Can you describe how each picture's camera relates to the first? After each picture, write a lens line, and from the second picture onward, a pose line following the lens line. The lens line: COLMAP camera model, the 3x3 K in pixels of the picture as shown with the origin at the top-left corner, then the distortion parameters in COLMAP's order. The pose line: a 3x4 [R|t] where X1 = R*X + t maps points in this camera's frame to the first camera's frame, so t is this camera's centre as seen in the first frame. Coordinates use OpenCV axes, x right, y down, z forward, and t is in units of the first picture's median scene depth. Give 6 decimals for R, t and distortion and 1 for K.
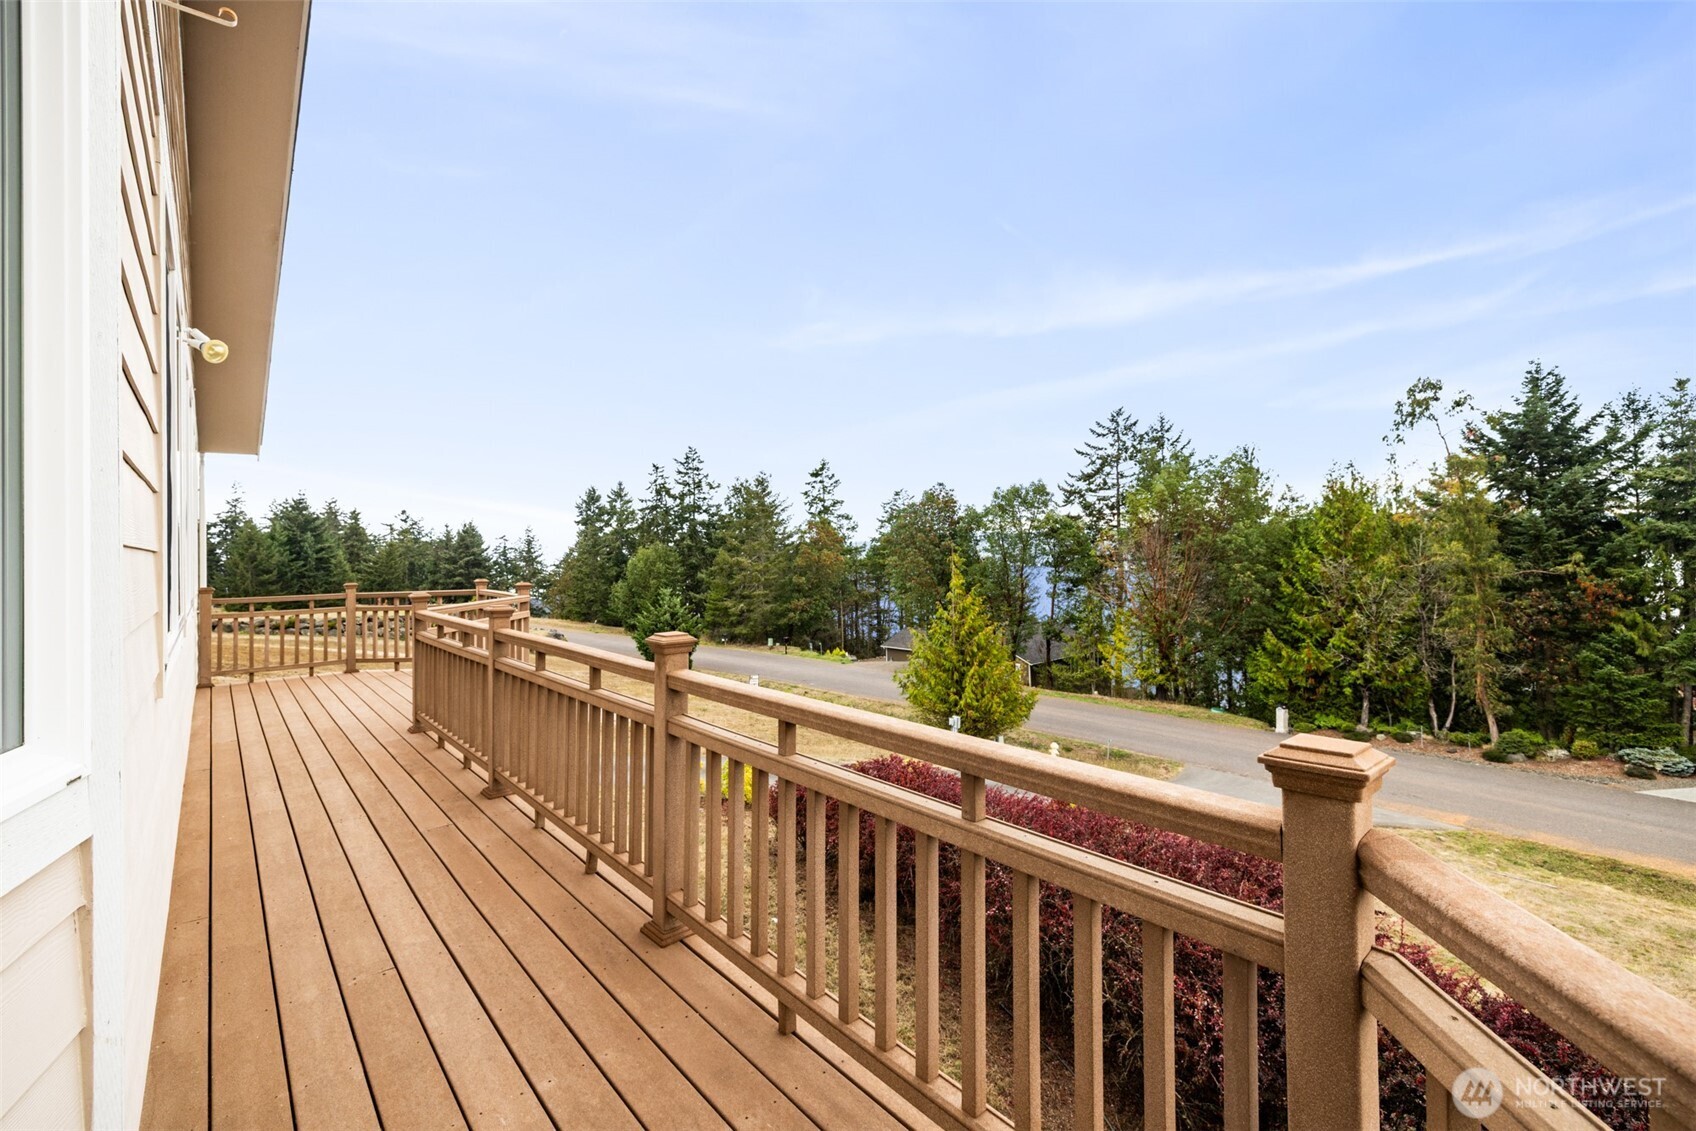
lens RADIAL K [[719.0, 0, 834.8], [0, 719.0, 528.3], [0, 0, 1]] dist [0.003171, 0.000425]
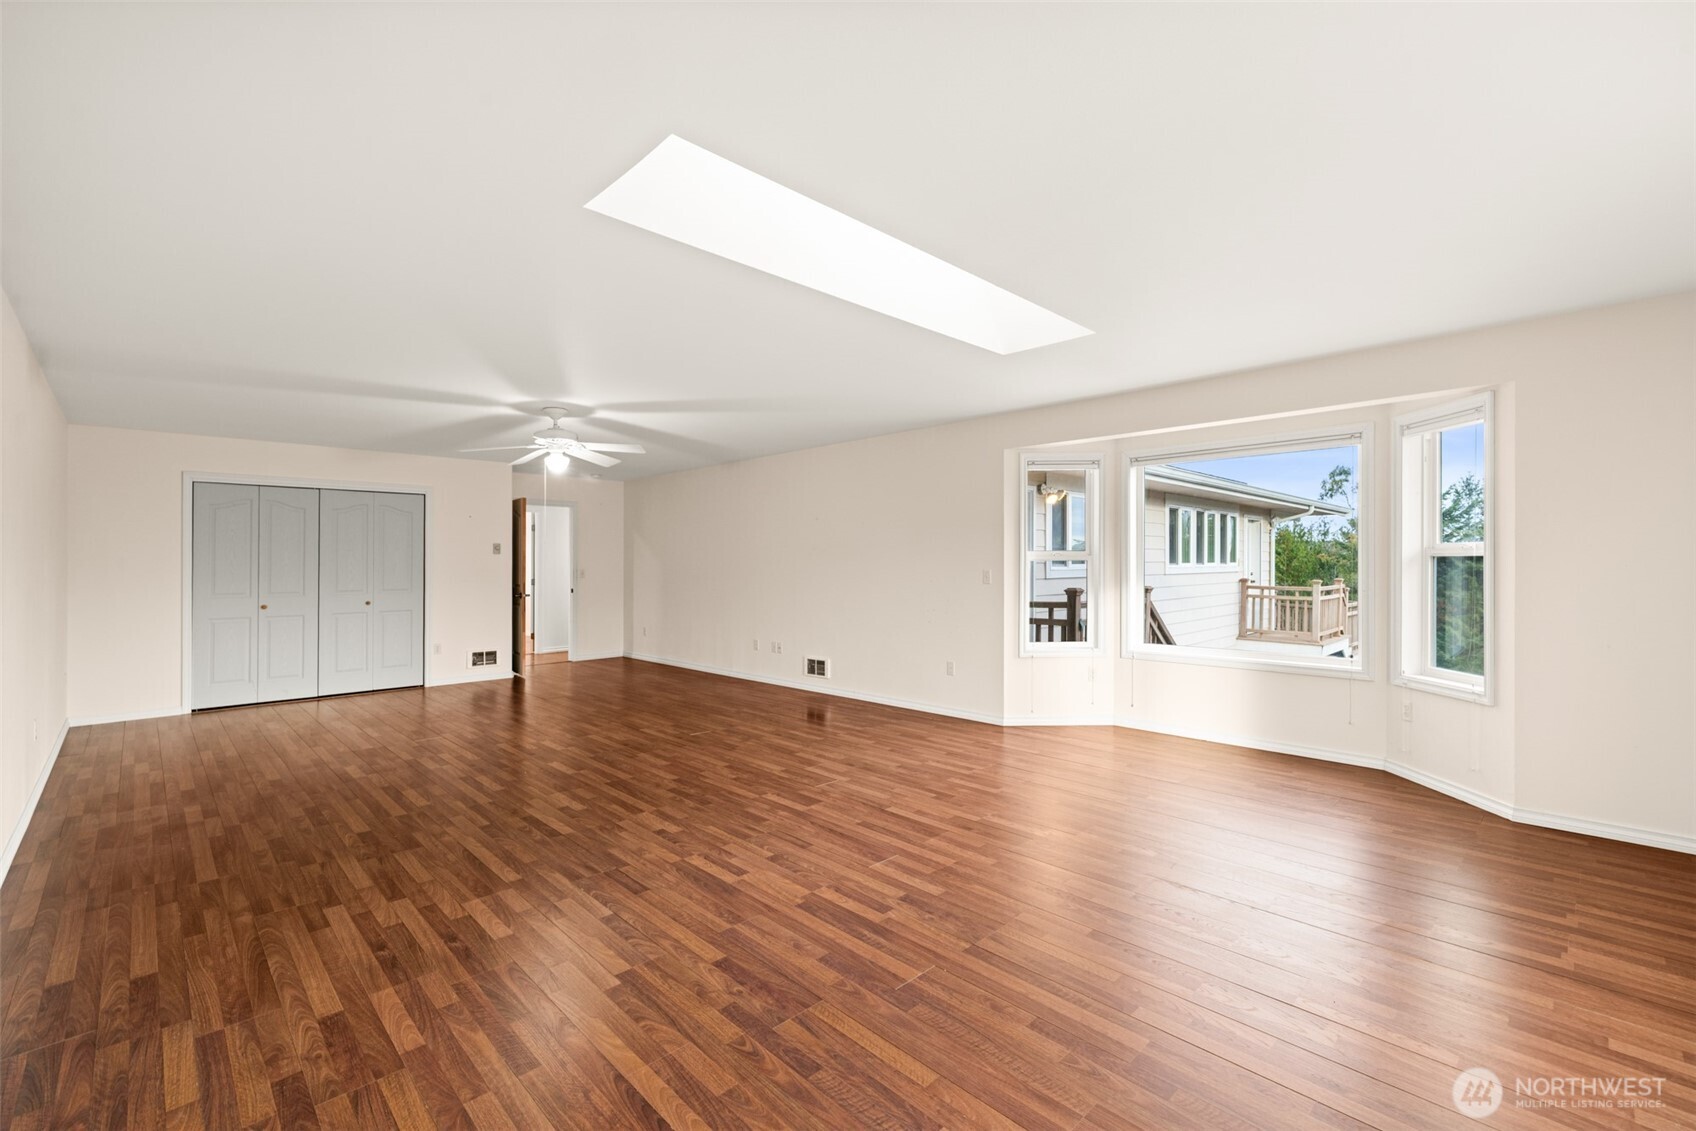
lens RADIAL K [[719.0, 0, 854.9], [0, 719.0, 554.8], [0, 0, 1]] dist [0.003171, 0.000425]
pose [[0.997279, 0.022630, 0.070157, -0.311586], [-0.024263, 0.999452, 0.022514, -0.027692], [-0.069609, -0.024155, 0.997282, -0.454339]]
